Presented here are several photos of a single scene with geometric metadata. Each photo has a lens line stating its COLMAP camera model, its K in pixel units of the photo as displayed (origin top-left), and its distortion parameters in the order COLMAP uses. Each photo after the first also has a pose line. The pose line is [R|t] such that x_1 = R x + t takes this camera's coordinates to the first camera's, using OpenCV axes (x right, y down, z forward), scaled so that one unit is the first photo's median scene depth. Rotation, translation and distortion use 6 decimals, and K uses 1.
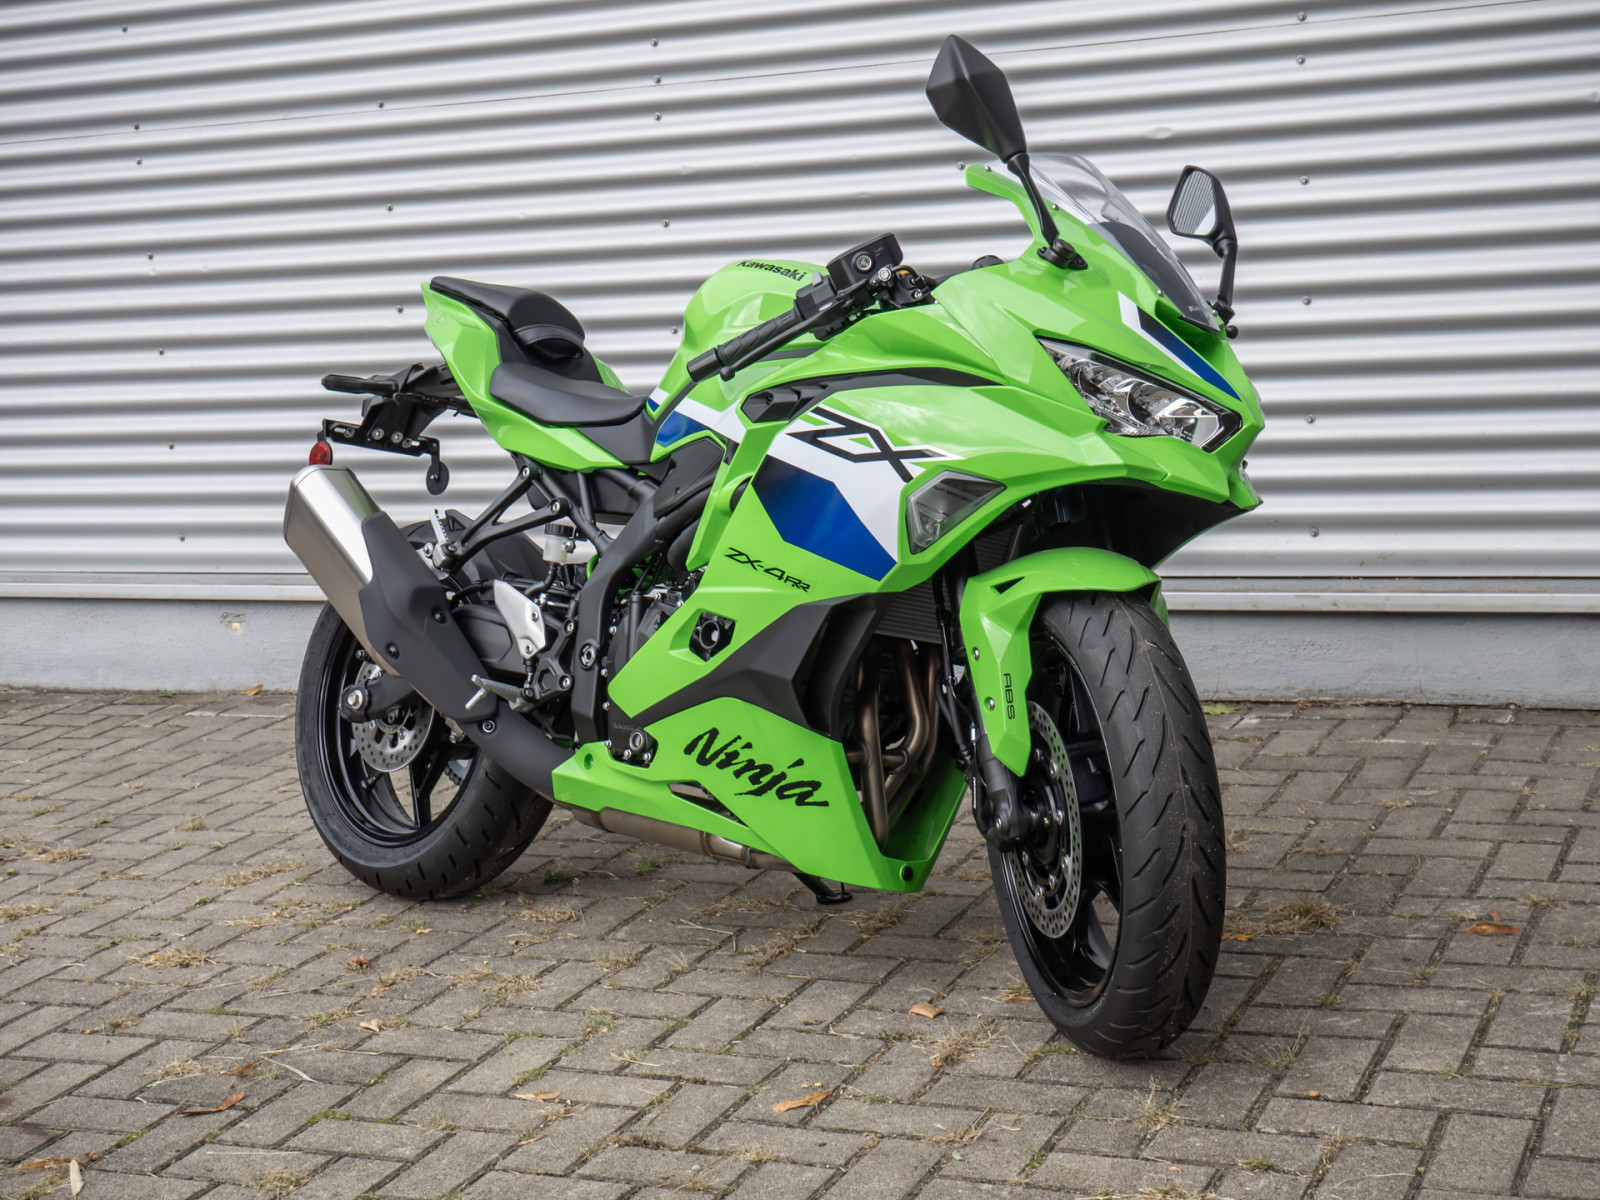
lens RADIAL K [[2398.2, 0, 799.5], [0, 2398.2, 596.7], [0, 0, 1]] dist [0.013971, 0.000000]
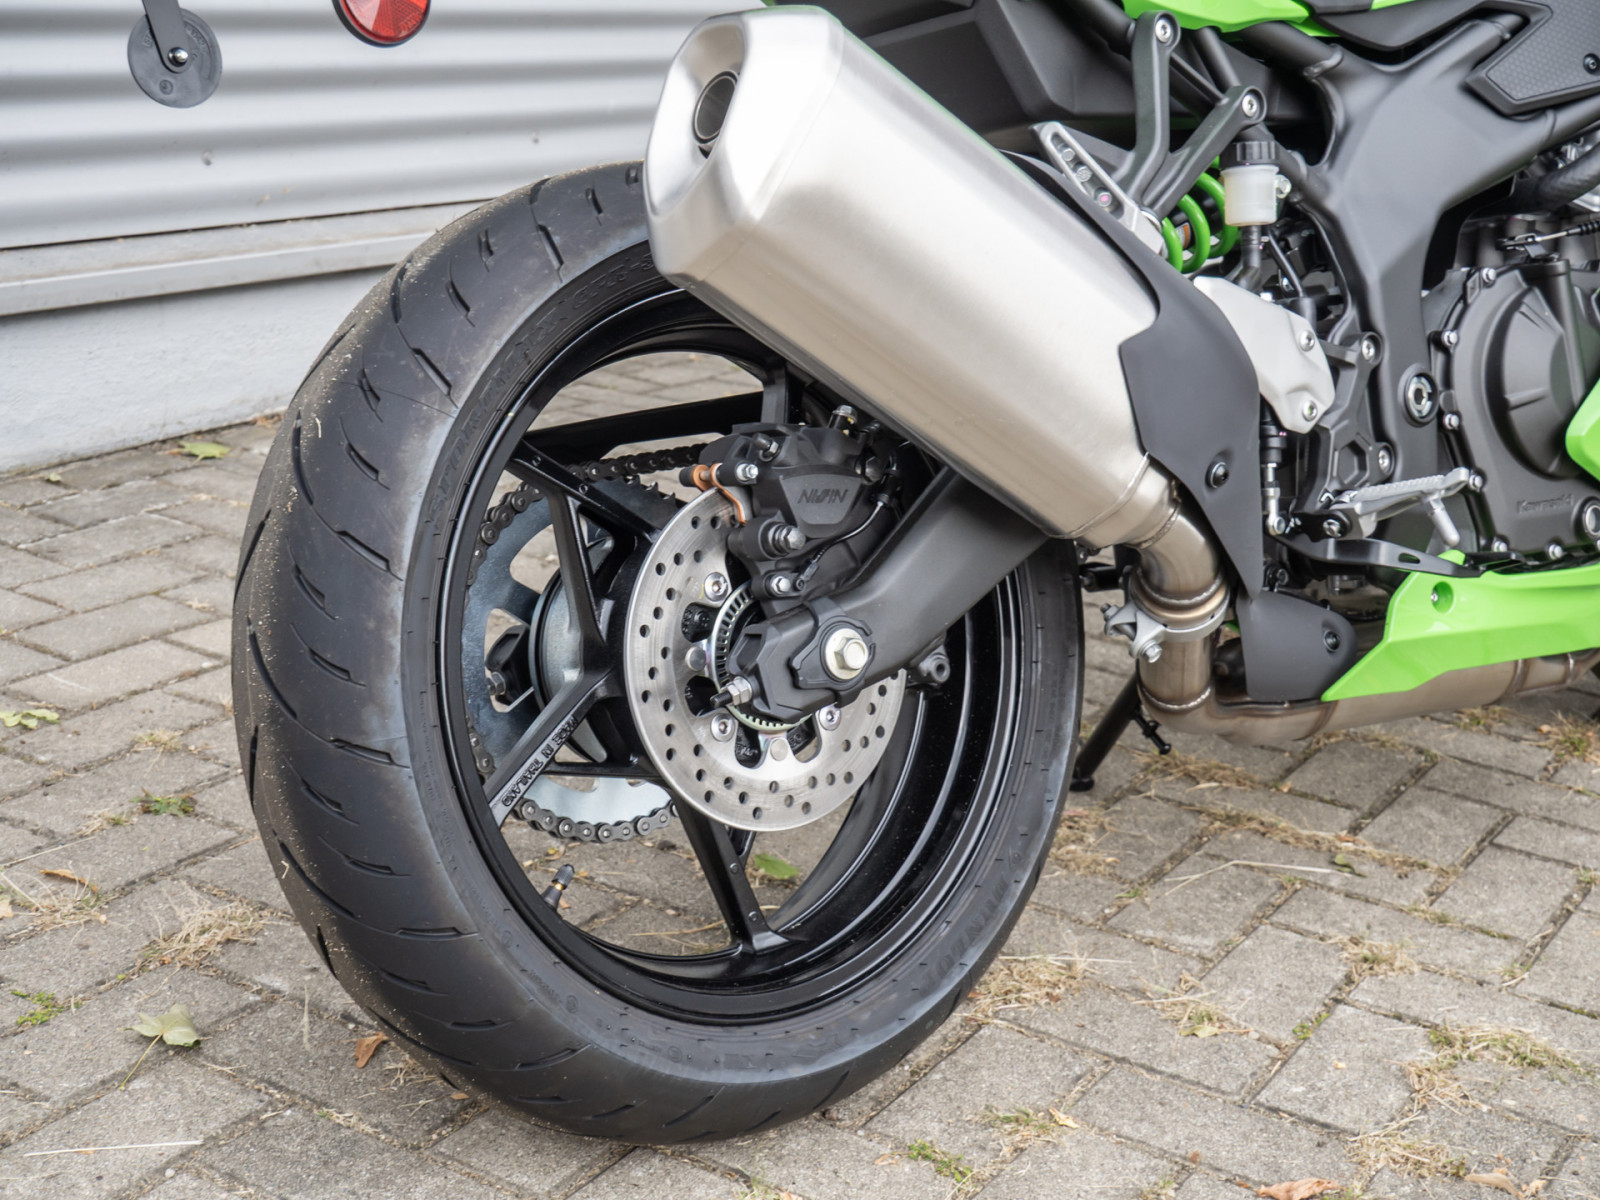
lens RADIAL K [[2484.6, 0, 793.4], [0, 2484.6, 613.8], [0, 0, 1]] dist [0.007920, 0.000000]
pose [[0.106173, -0.214022, 0.971042, -0.690538], [0.069669, 0.975763, 0.207445, -0.054328], [-0.991904, 0.045627, 0.118510, 1.184306]]
